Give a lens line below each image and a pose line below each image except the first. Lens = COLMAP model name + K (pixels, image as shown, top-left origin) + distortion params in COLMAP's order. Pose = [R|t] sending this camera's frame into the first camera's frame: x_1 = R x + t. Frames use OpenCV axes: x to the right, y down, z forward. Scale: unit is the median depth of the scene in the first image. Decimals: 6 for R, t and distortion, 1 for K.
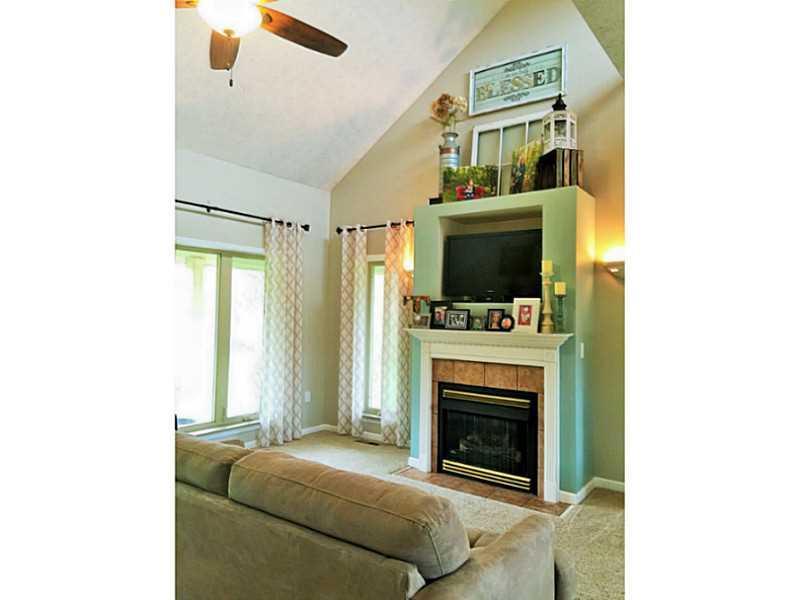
lens RADIAL K [[513.9, 0, 400.0], [0, 513.9, 300.0], [0, 0, 1]] dist [0.053894, 0.000246]
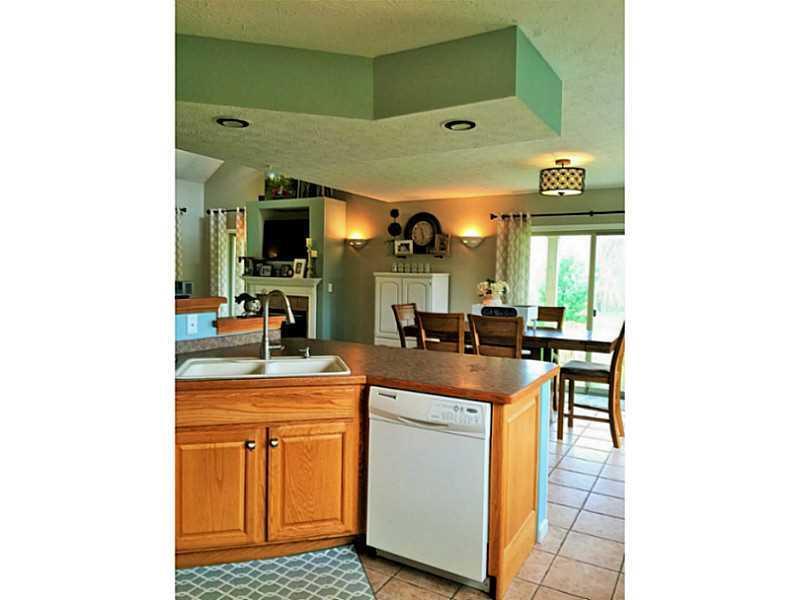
lens RADIAL K [[513.9, 0, 400.0], [0, 513.9, 300.0], [0, 0, 1]] dist [0.053894, 0.000246]
pose [[0.995065, 0.001429, 0.099213, 0.384799], [-0.009217, 0.996904, 0.078087, -0.003749], [-0.098794, -0.078616, 0.991998, -0.767498]]
